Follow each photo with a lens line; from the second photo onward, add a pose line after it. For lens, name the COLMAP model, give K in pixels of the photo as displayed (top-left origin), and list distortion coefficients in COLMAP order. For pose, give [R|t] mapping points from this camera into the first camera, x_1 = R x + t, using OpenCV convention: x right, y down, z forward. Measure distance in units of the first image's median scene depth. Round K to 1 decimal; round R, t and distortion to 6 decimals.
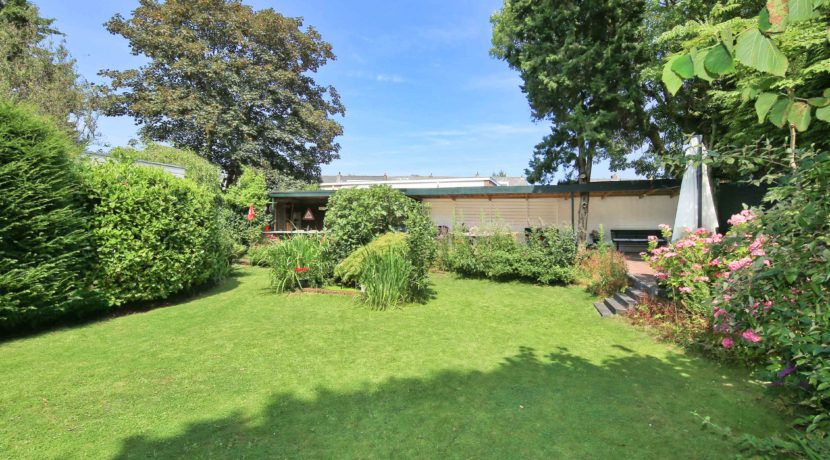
lens RADIAL K [[354.3, 0, 416.7], [0, 354.3, 211.8], [0, 0, 1]] dist [-0.000041, -0.000010]
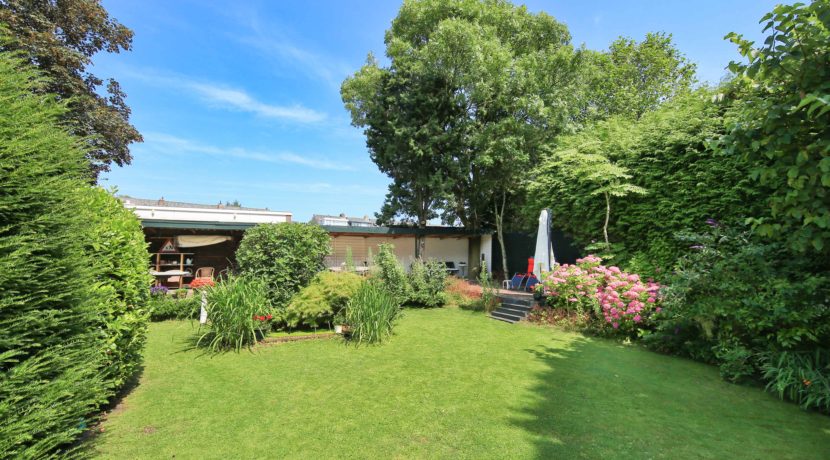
lens RADIAL K [[333.8, 0, 386.1], [0, 333.8, 231.2], [0, 0, 1]] dist [0.009136, -0.000147]
pose [[0.771321, 0.040383, 0.635164, -0.392440], [-0.016913, 0.998933, -0.042973, -0.011516], [-0.636221, 0.022404, 0.771181, 0.119270]]
